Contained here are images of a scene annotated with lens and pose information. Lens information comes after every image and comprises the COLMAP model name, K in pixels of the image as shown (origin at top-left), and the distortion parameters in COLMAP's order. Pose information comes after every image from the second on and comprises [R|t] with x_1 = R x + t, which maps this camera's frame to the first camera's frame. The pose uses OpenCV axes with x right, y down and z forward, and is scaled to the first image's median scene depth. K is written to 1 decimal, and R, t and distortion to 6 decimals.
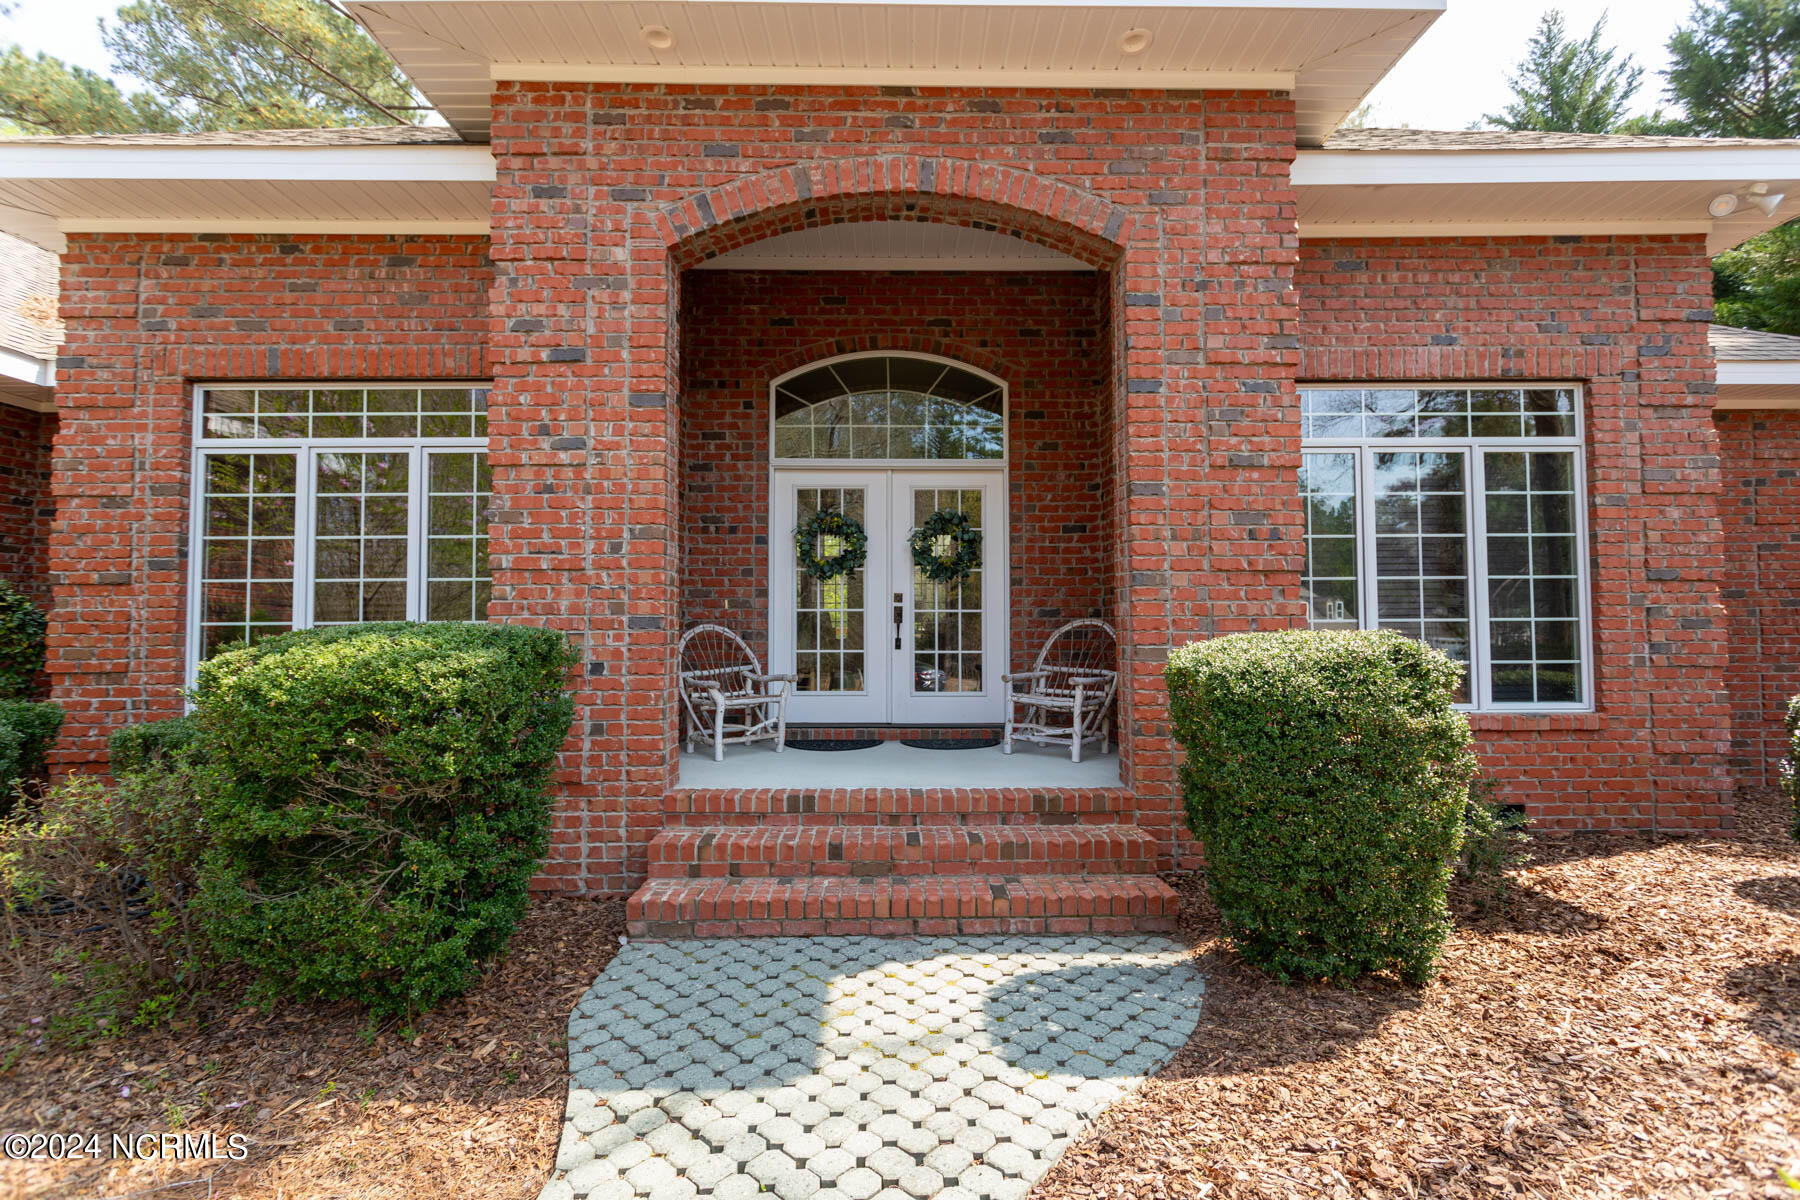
lens RADIAL K [[872.4, 0, 900.0], [0, 872.4, 600.0], [0, 0, 1]] dist [0.000448, 0.000065]
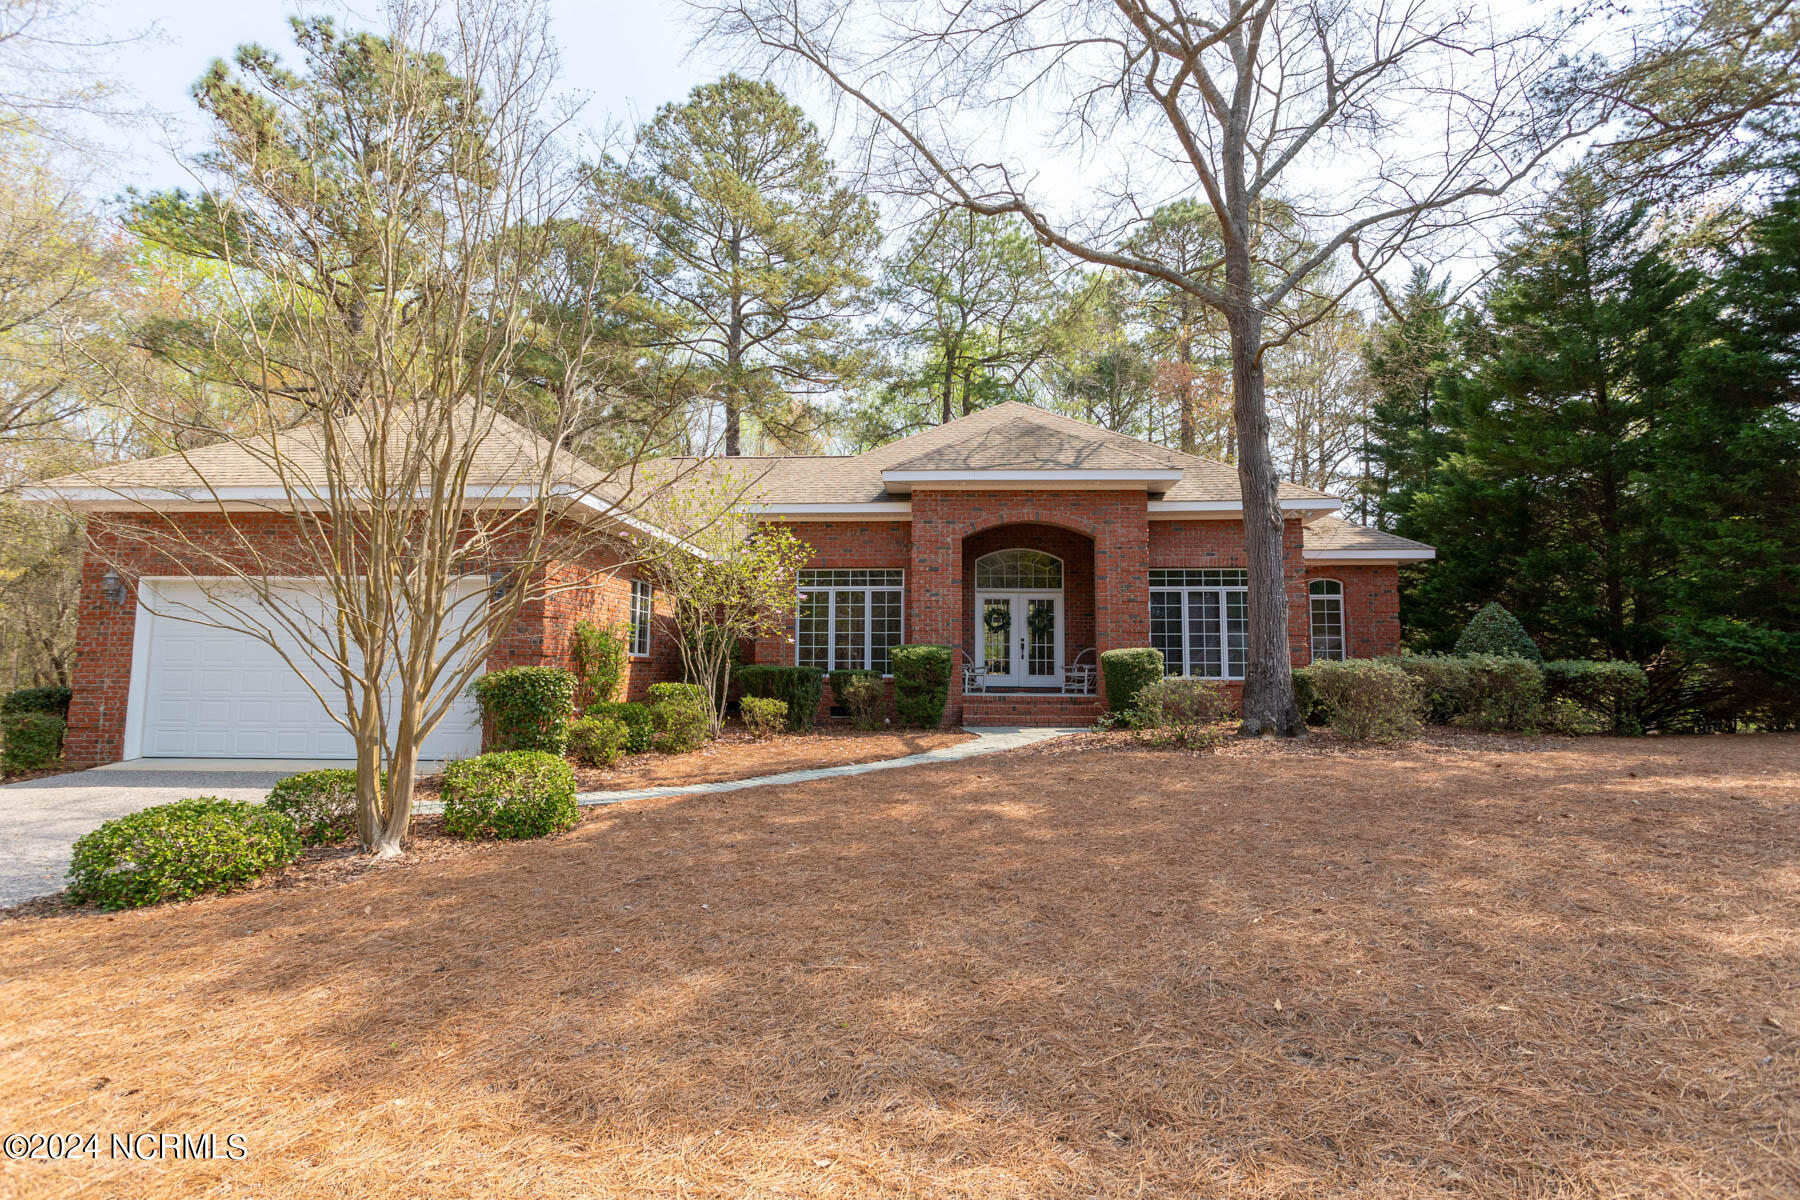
lens RADIAL K [[911.7, 0, 900.0], [0, 911.7, 600.0], [0, 0, 1]] dist [-0.001281, -0.000088]
pose [[0.997431, 0.001452, -0.071625, -0.190618], [-0.005043, 0.998737, -0.049981, 0.018661], [0.071462, 0.050213, 0.996179, -1.960504]]
